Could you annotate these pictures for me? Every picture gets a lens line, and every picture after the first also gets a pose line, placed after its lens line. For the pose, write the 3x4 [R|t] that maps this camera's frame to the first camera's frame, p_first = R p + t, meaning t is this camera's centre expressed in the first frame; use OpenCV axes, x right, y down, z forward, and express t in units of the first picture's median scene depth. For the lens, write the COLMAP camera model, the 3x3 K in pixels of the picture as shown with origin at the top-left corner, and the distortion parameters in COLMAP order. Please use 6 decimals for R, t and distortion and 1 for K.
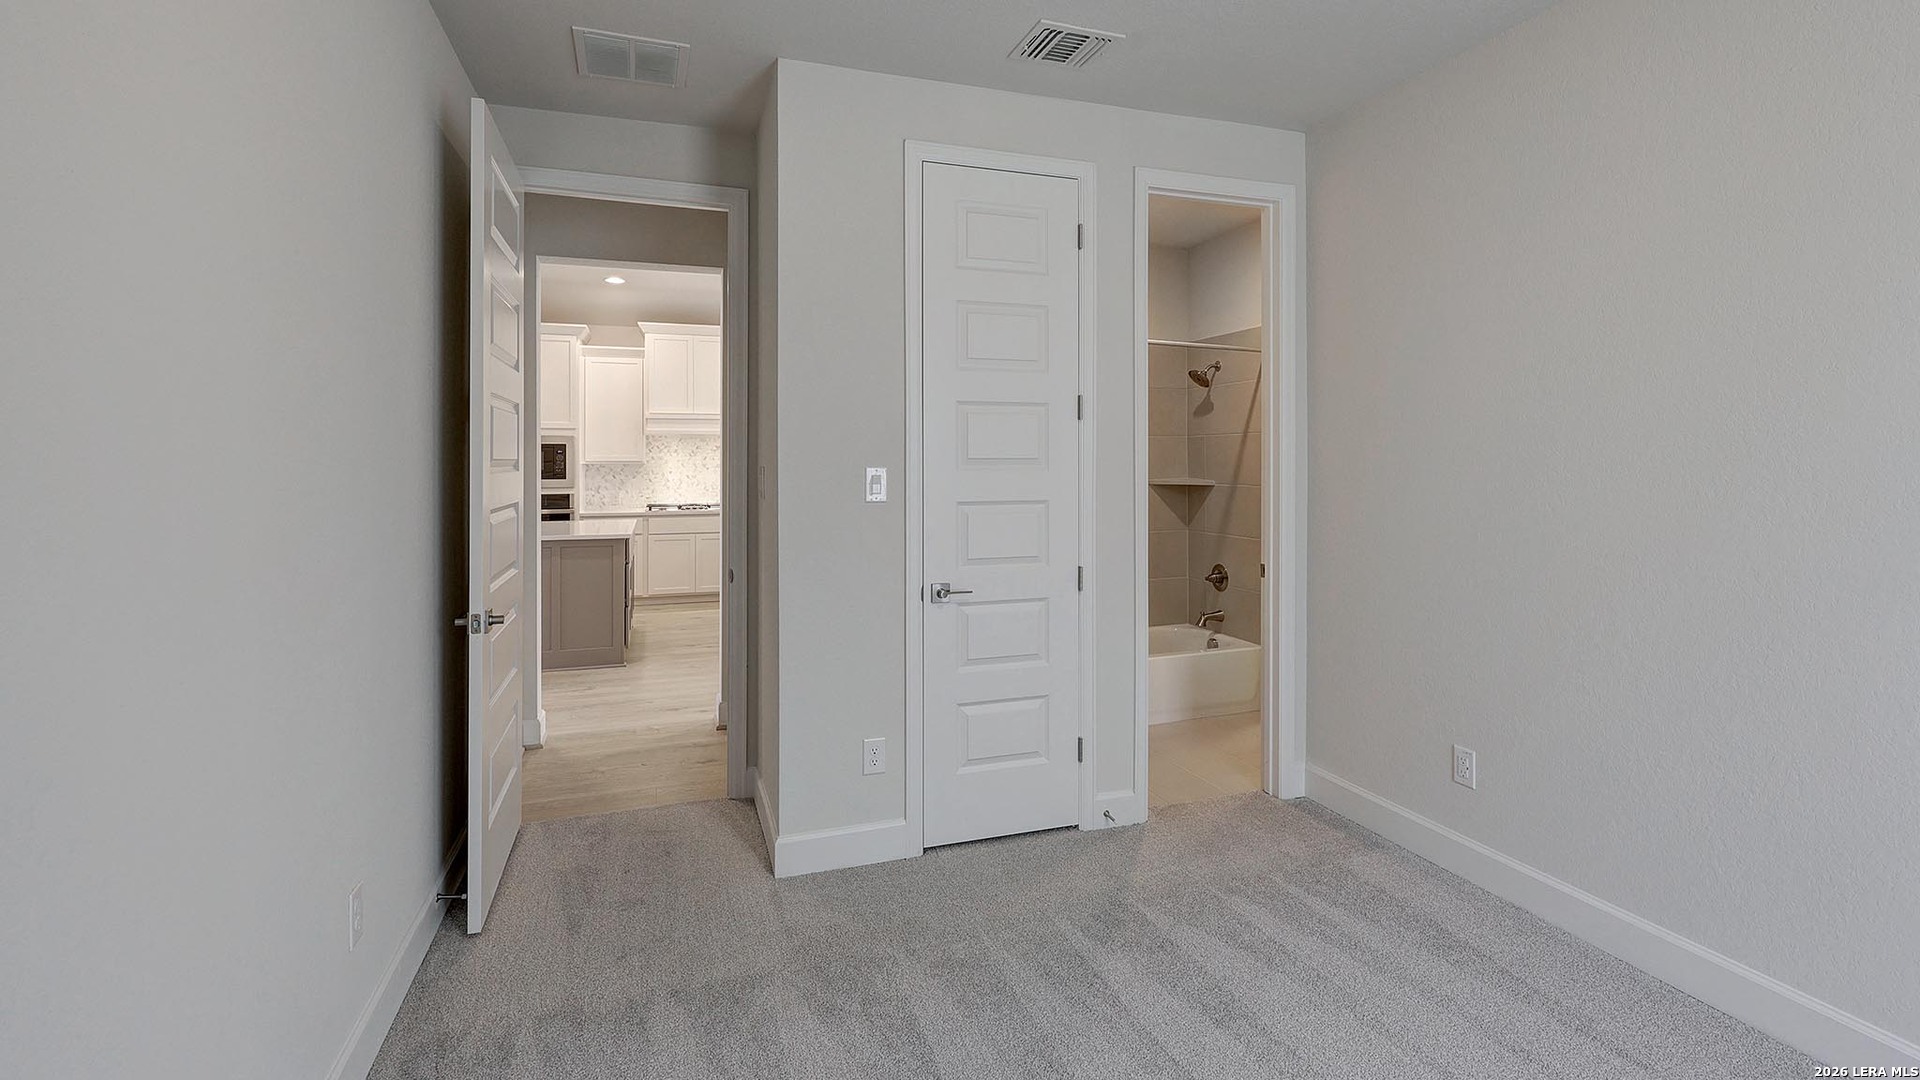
lens RADIAL K [[866.5, 0, 953.6], [0, 866.5, 461.5], [0, 0, 1]] dist [-0.002516, -0.000081]
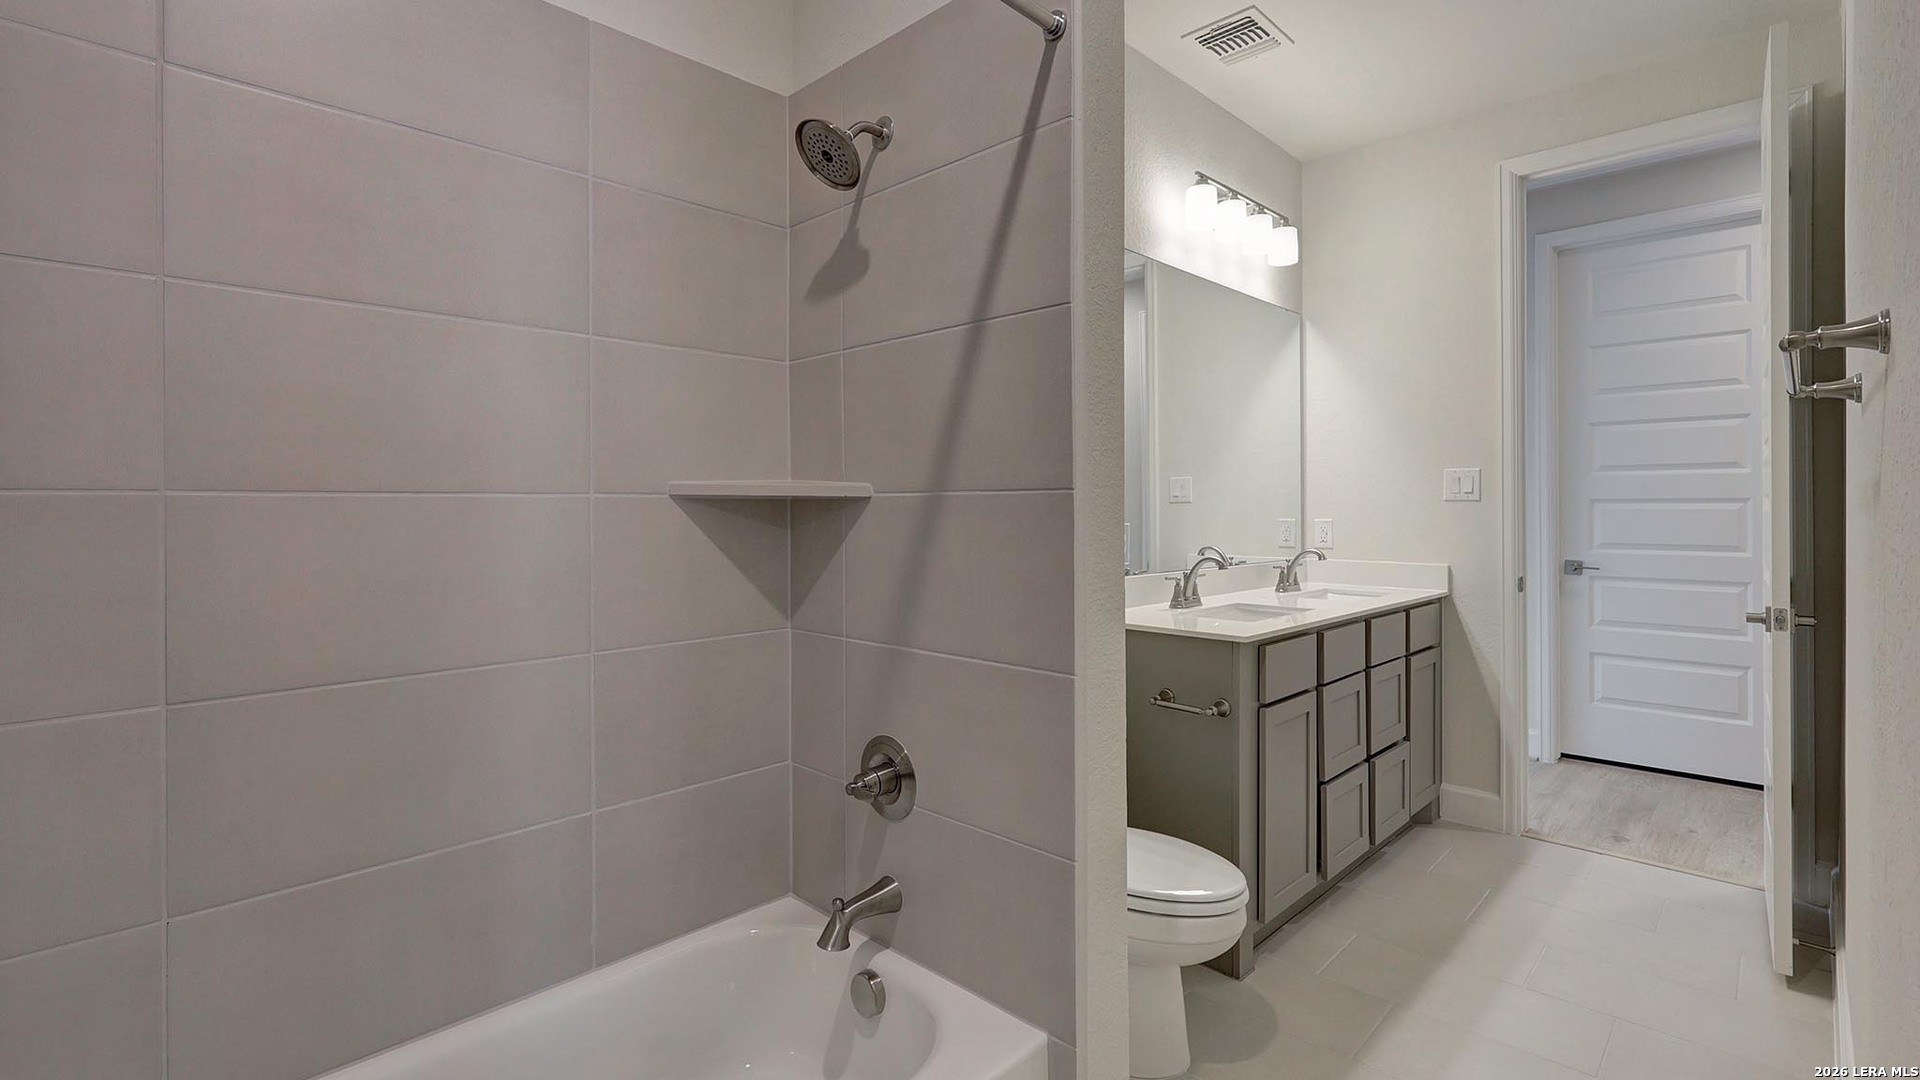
lens RADIAL K [[869.7, 0, 953.8], [0, 869.7, 513.6], [0, 0, 1]] dist [-0.002126, -0.000281]
pose [[0.896778, -0.001795, 0.442478, 0.181961], [-0.002517, 0.999955, 0.009157, 0.030967], [-0.442474, -0.009326, 0.896733, 0.686461]]
